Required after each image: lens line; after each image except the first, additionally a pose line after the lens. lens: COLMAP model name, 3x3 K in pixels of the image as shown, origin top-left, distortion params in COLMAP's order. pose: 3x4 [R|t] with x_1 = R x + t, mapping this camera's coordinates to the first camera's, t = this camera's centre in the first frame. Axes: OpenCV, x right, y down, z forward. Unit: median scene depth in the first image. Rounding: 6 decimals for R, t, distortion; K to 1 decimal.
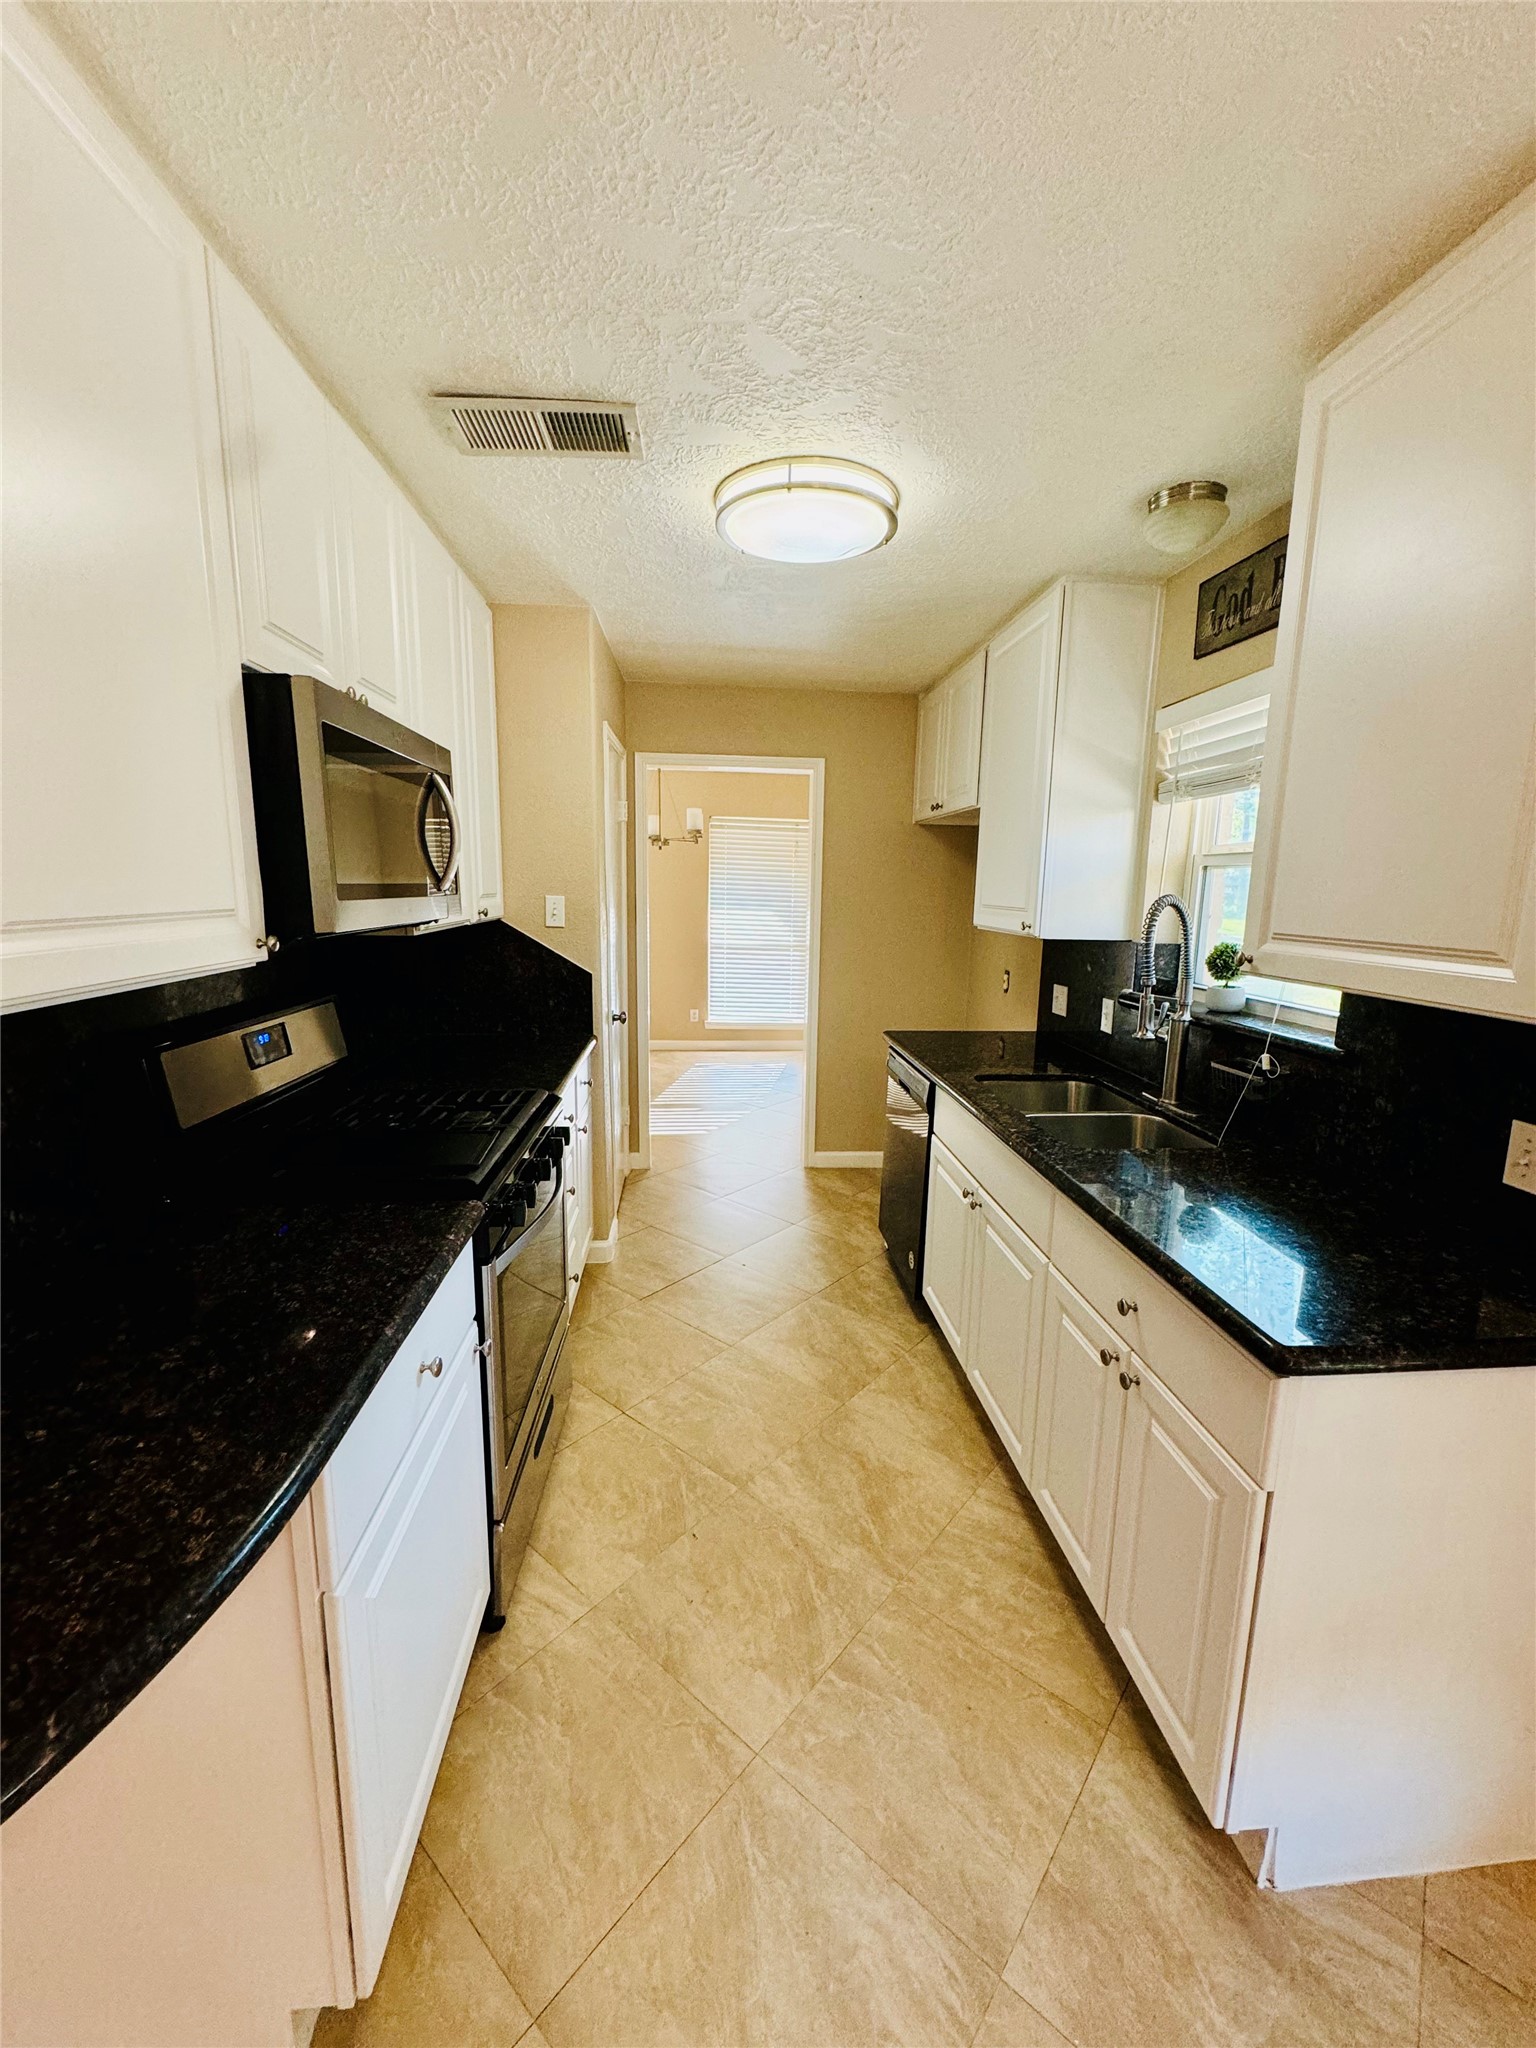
lens RADIAL K [[815.3, 0, 761.9], [0, 815.3, 1023.6], [0, 0, 1]] dist [-0.001713, -0.000017]
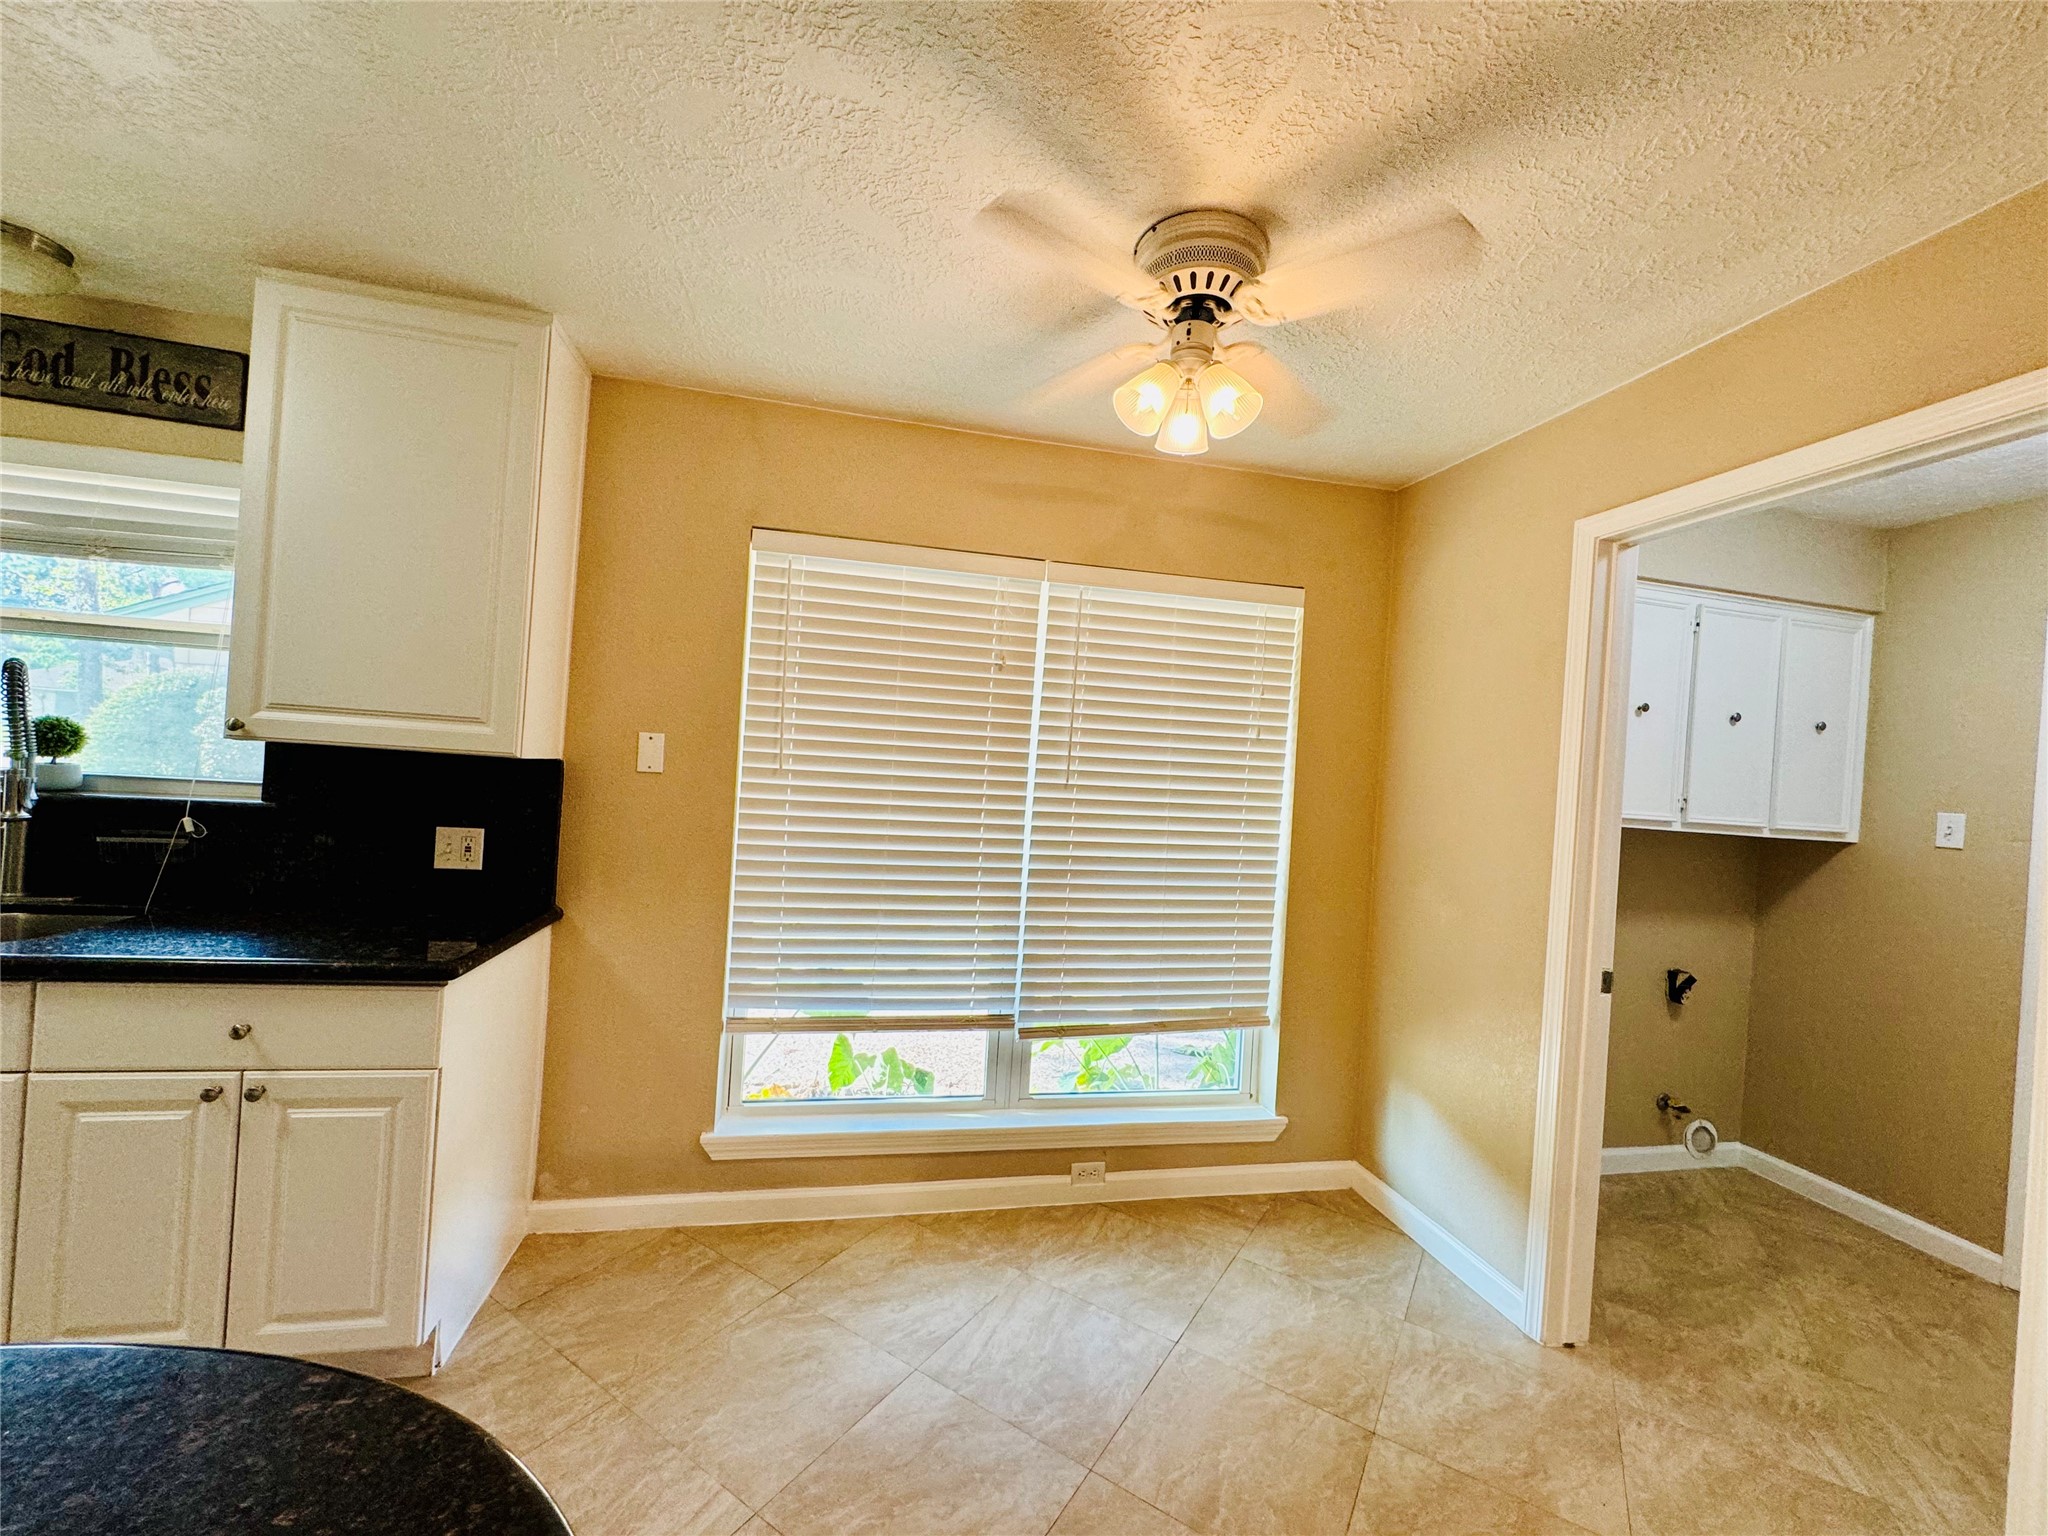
lens RADIAL K [[815.3, 0, 1026.6], [0, 815.3, 765.6], [0, 0, 1]] dist [-0.001713, -0.000017]
pose [[-0.128307, -0.021343, 0.991505, -0.539784], [0.100436, 0.994349, 0.034401, 0.039835], [-0.986636, 0.103997, -0.125438, 0.031781]]
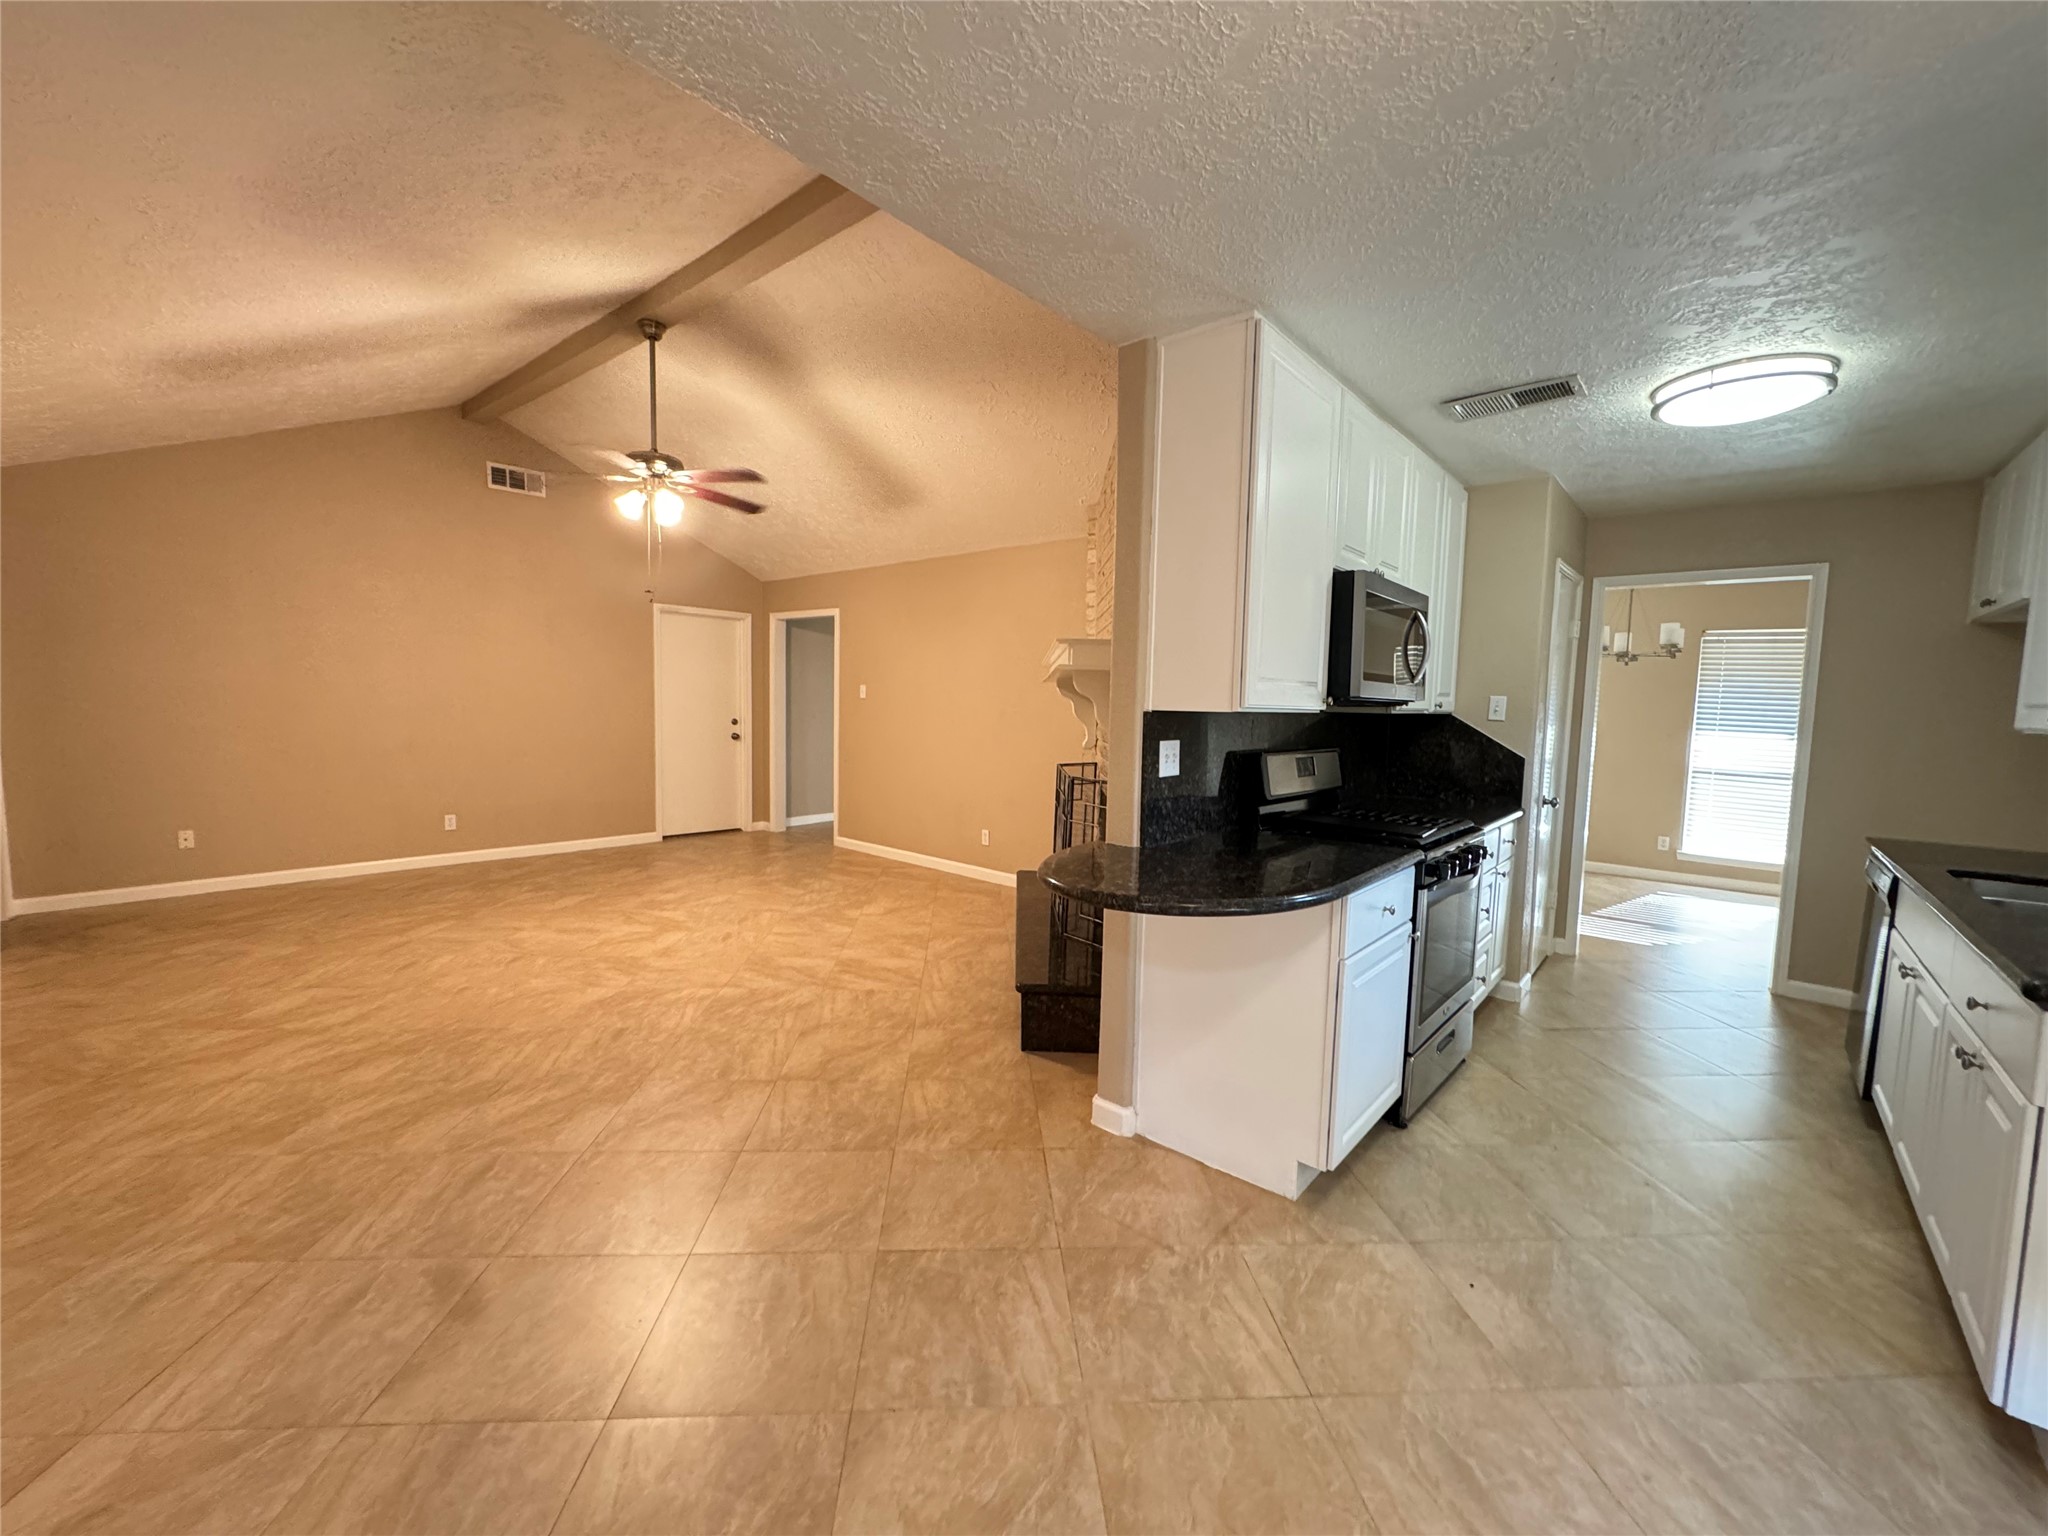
lens RADIAL K [[815.3, 0, 1027.3], [0, 815.3, 770.2], [0, 0, 1]] dist [-0.001713, -0.000017]
pose [[0.706112, 0.061131, -0.705457, 0.196927], [-0.133385, 0.989914, -0.047730, 0.173369], [0.695424, 0.127800, 0.707144, -0.598592]]
